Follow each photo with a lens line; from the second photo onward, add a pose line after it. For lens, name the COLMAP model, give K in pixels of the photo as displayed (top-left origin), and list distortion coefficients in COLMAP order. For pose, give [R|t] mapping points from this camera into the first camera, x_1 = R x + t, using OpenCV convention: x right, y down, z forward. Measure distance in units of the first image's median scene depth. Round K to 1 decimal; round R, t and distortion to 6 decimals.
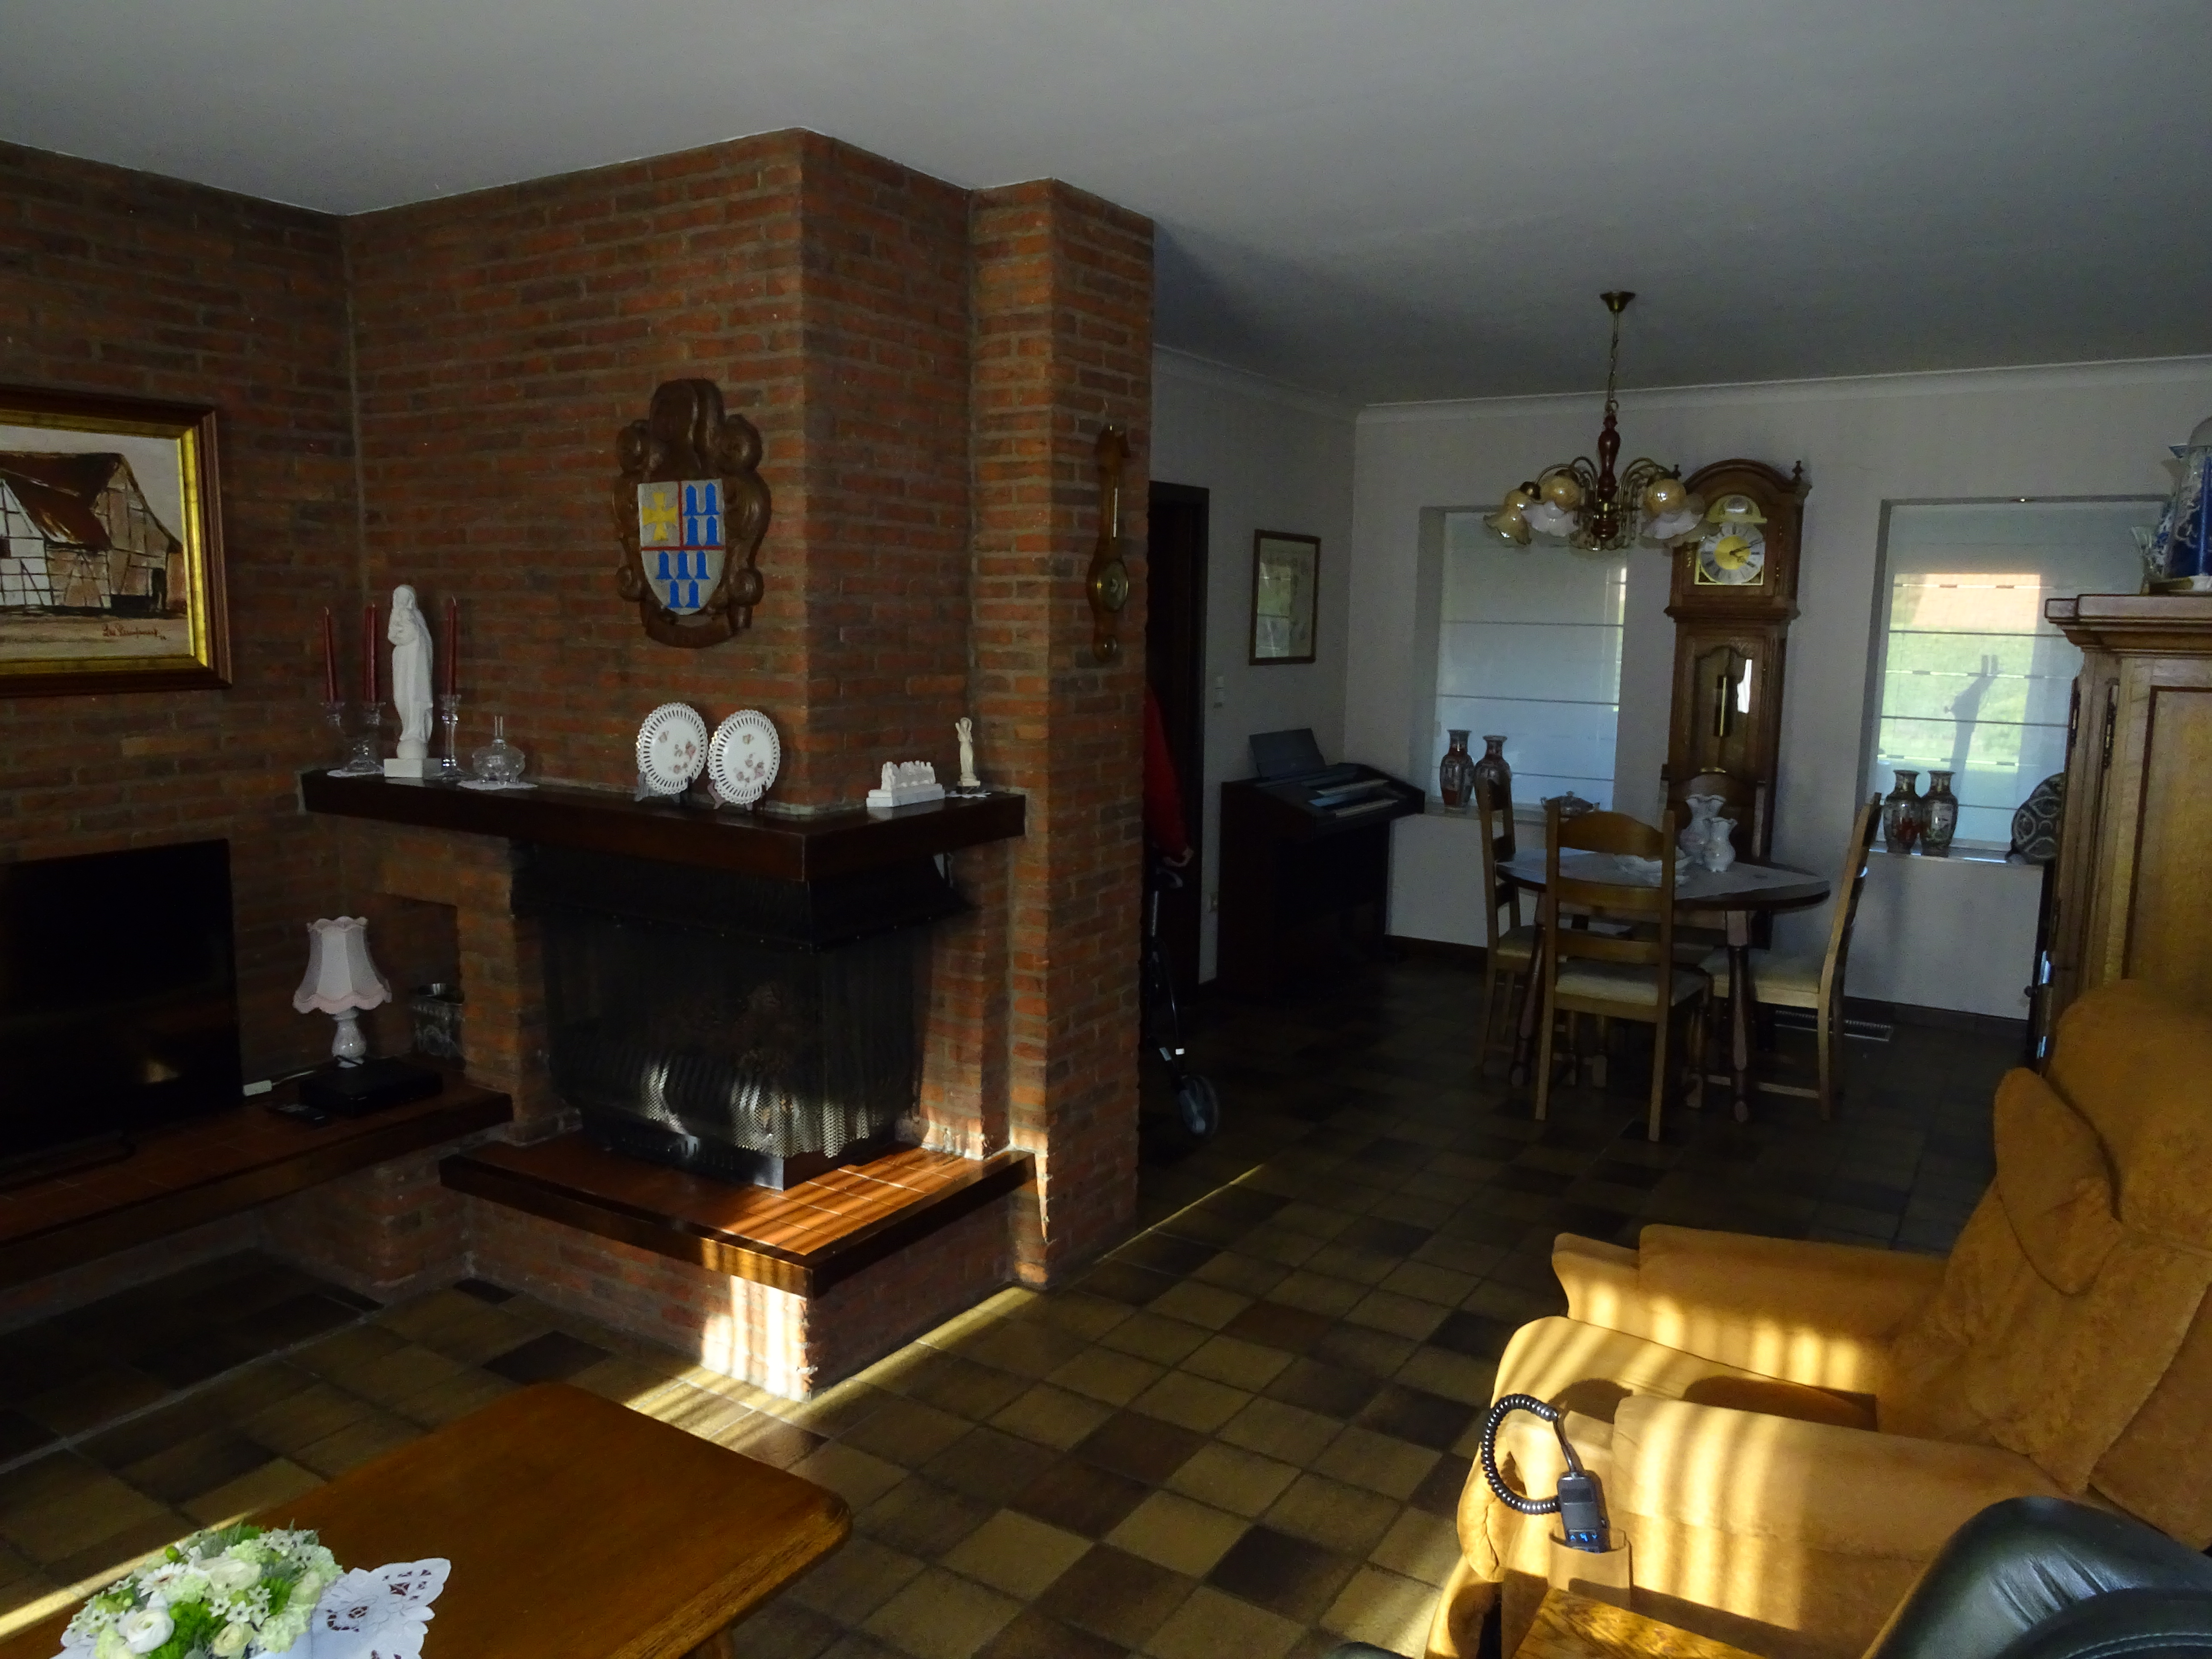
lens RADIAL K [[1620.1, 0, 1106.0], [0, 1620.1, 829.5], [0, 0, 1]] dist [0.005632, 0.000884]
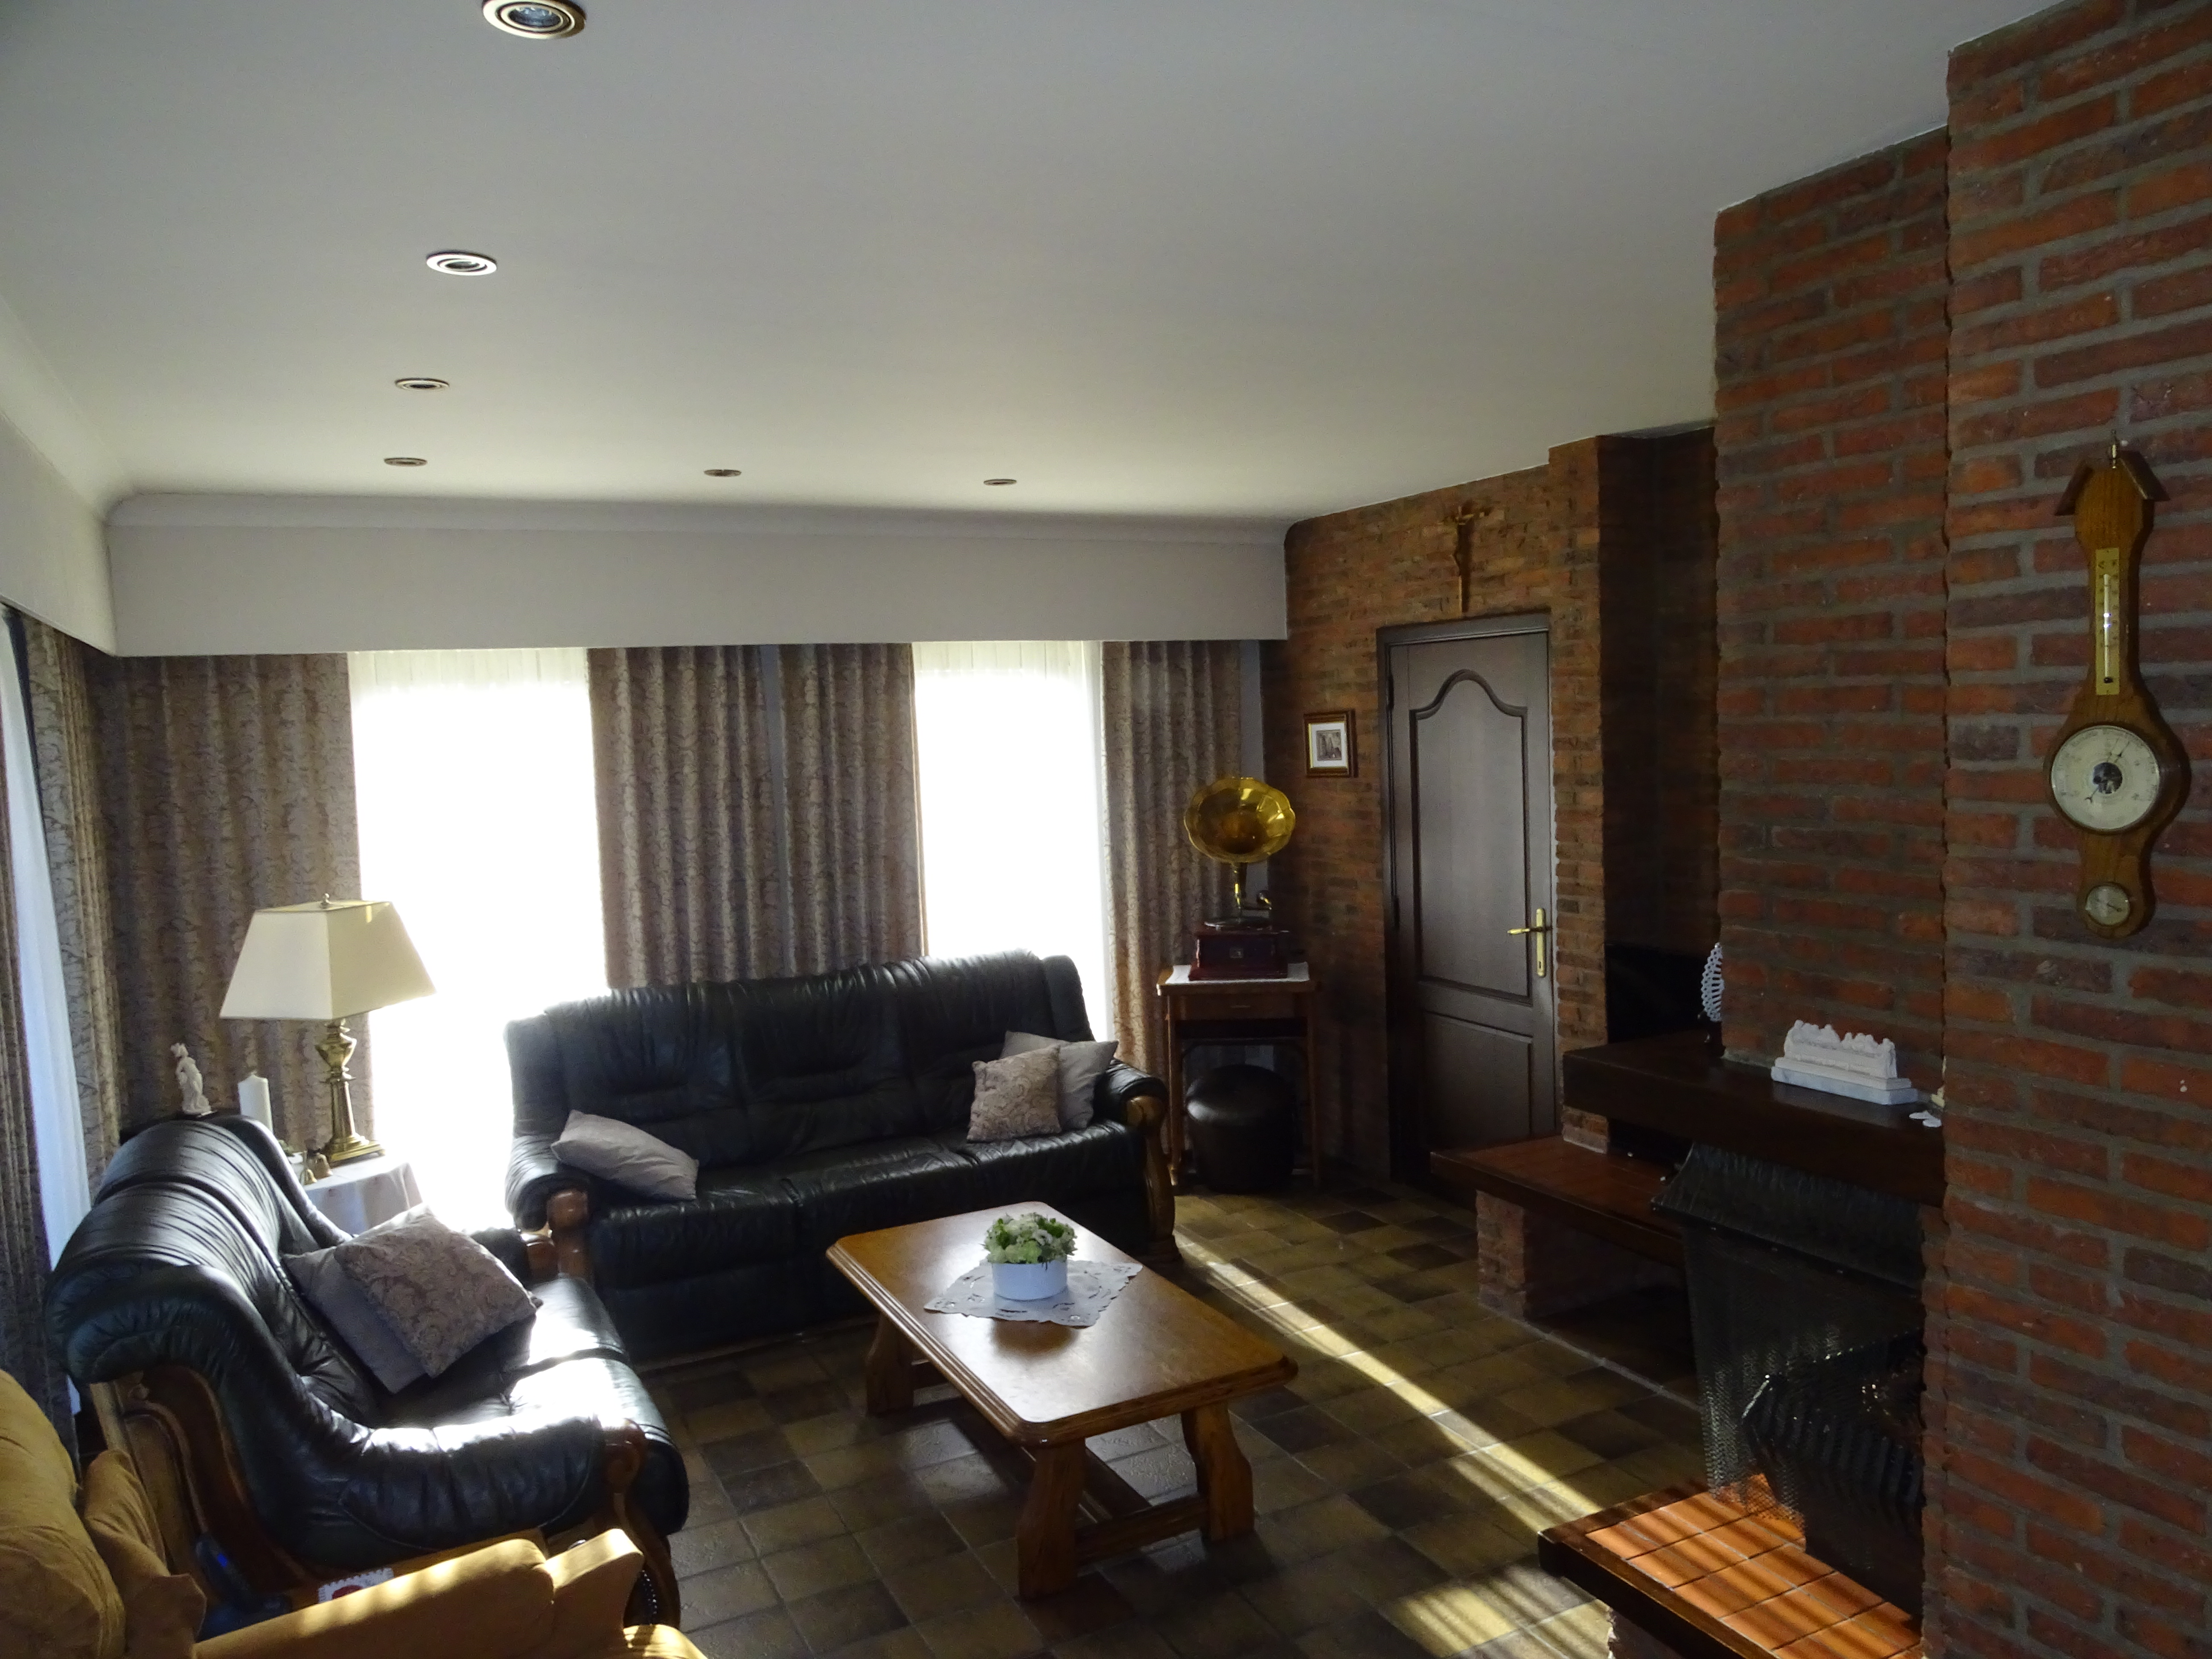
lens RADIAL K [[1620.1, 0, 1106.0], [0, 1620.1, 829.5], [0, 0, 1]] dist [0.005632, 0.000884]
pose [[-0.551141, 0.058396, -0.832366, 0.623441], [-0.093073, 0.987021, 0.130873, -0.189922], [0.829205, 0.149600, -0.538552, 1.132008]]
